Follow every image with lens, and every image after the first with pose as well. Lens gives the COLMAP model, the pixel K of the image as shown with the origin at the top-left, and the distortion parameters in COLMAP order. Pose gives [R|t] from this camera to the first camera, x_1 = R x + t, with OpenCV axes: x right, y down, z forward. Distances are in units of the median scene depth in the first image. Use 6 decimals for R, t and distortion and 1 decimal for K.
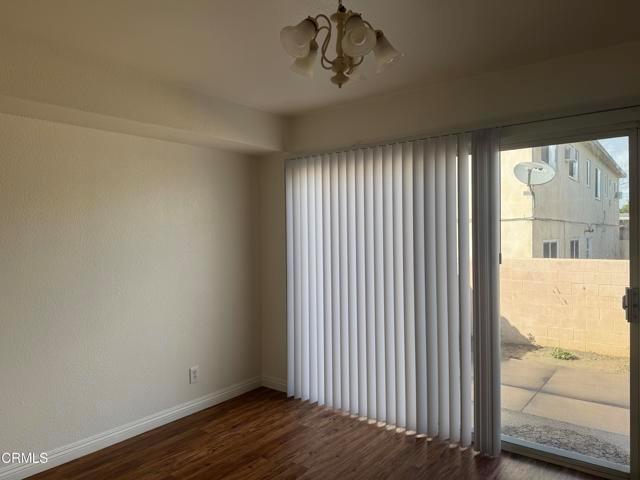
lens RADIAL K [[452.3, 0, 319.0], [0, 452.3, 240.3], [0, 0, 1]] dist [0.015698, -0.052458]
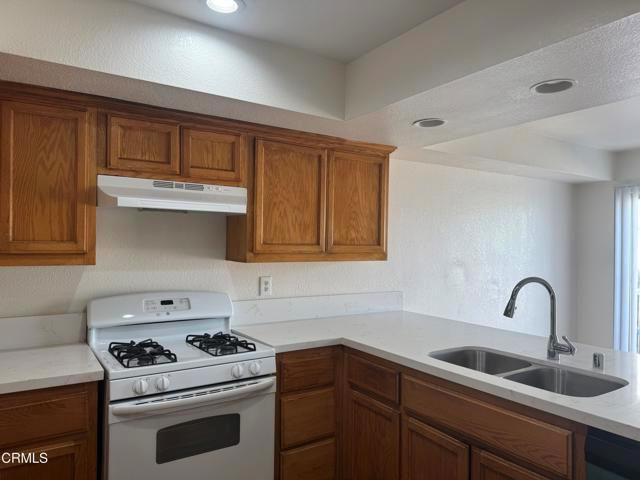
lens RADIAL K [[452.3, 0, 317.4], [0, 452.3, 236.6], [0, 0, 1]] dist [0.015698, -0.052458]
pose [[0.948853, 0.023665, -0.314830, -0.190338], [-0.032318, 0.999229, -0.022292, 0.001531], [0.314060, 0.031326, 0.948886, -0.166150]]
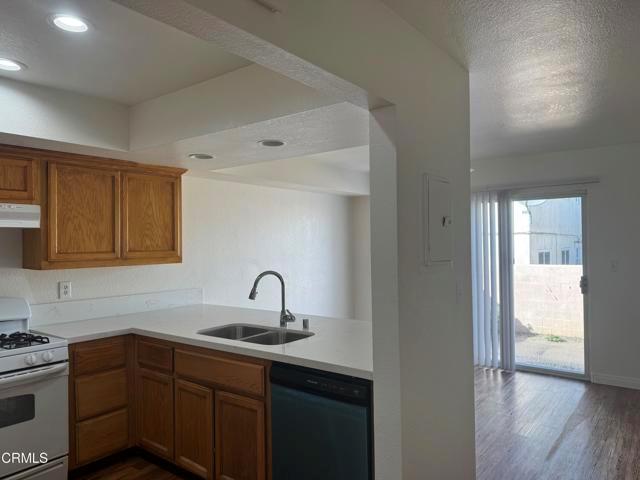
lens RADIAL K [[452.3, 0, 336.9], [0, 452.3, 239.5], [0, 0, 1]] dist [0.015698, -0.052458]
pose [[0.999207, 0.000170, 0.039810, -0.119712], [0.000713, 0.999754, -0.022167, -0.001840], [-0.039804, 0.022177, 0.998961, -0.246674]]
